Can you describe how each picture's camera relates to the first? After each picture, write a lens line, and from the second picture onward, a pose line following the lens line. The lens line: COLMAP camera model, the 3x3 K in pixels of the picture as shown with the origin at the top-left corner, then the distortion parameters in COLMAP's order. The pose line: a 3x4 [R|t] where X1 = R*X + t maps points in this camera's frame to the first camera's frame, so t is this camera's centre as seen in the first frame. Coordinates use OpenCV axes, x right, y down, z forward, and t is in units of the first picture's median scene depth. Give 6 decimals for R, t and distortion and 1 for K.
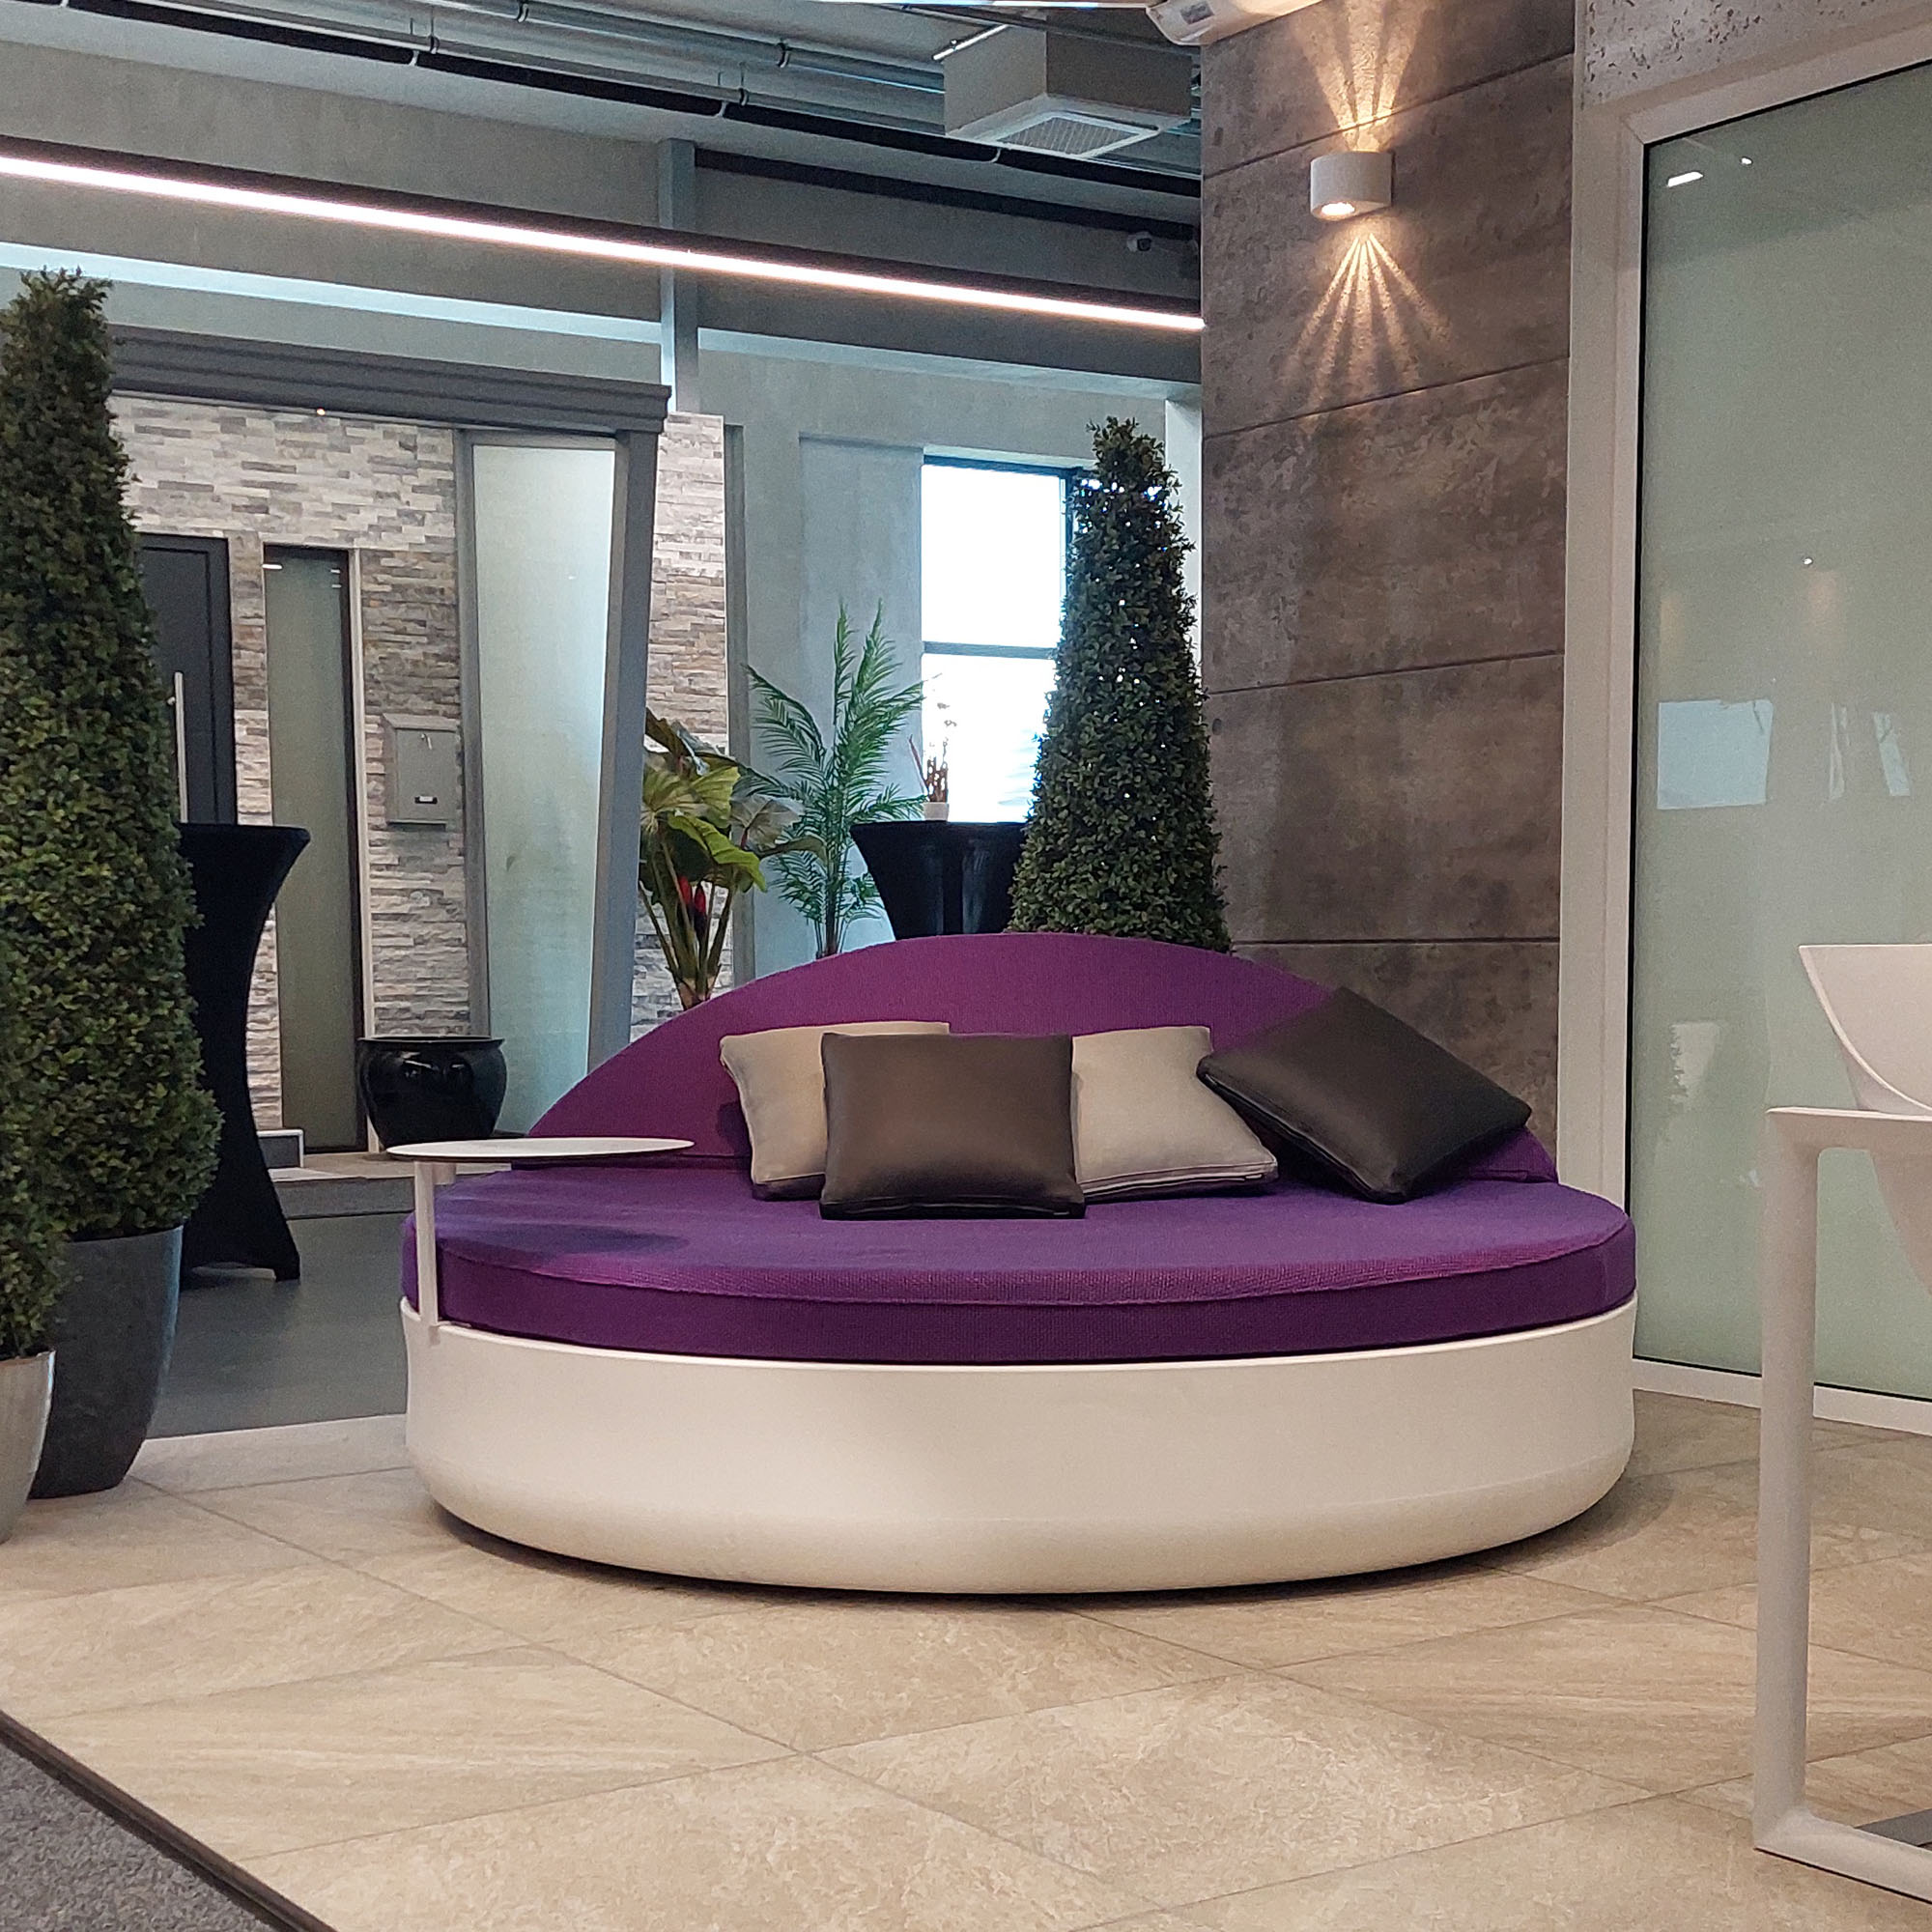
lens RADIAL K [[3096.0, 0, 965.2], [0, 3096.0, 1222.3], [0, 0, 1]] dist [0.255676, -0.711288]
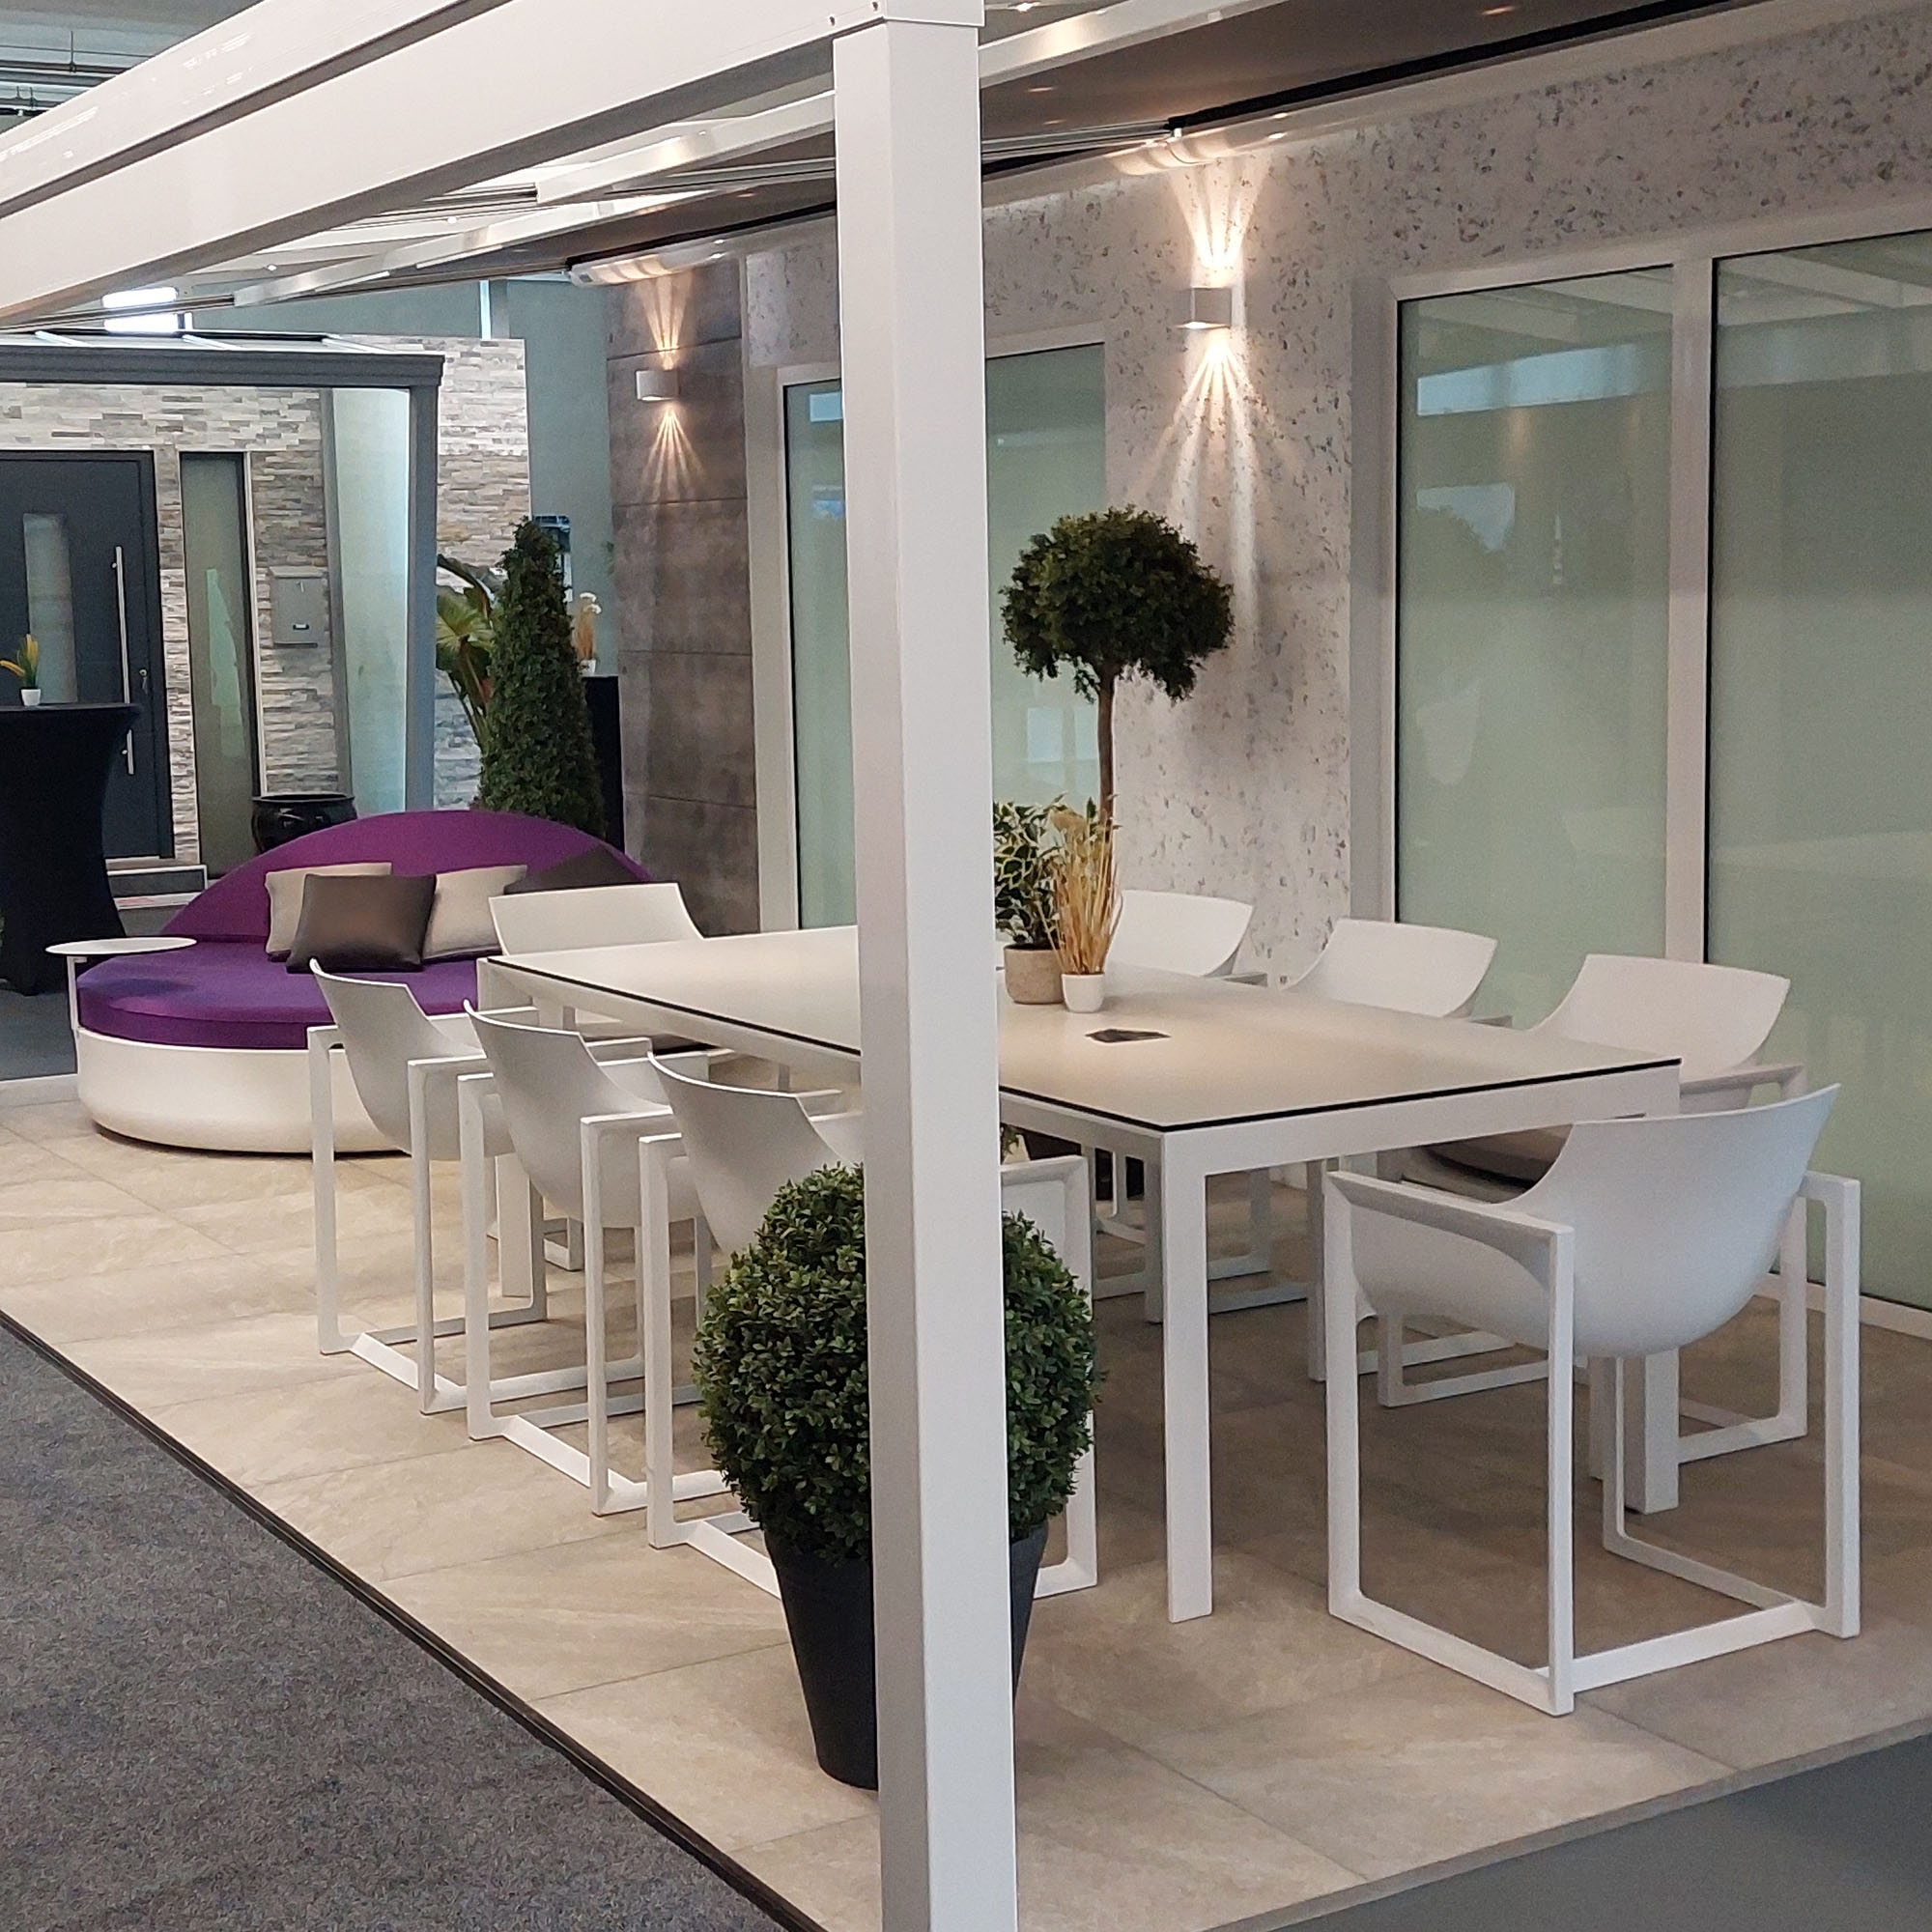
lens RADIAL K [[3082.0, 0, 966.0], [0, 3082.0, 966.0], [0, 0, 1]] dist [0.257675, -0.741944]
pose [[0.998928, -0.002405, -0.046219, 0.196096], [0.003943, 0.999441, 0.033212, -0.028357], [0.046113, -0.033358, 0.998379, -0.404161]]
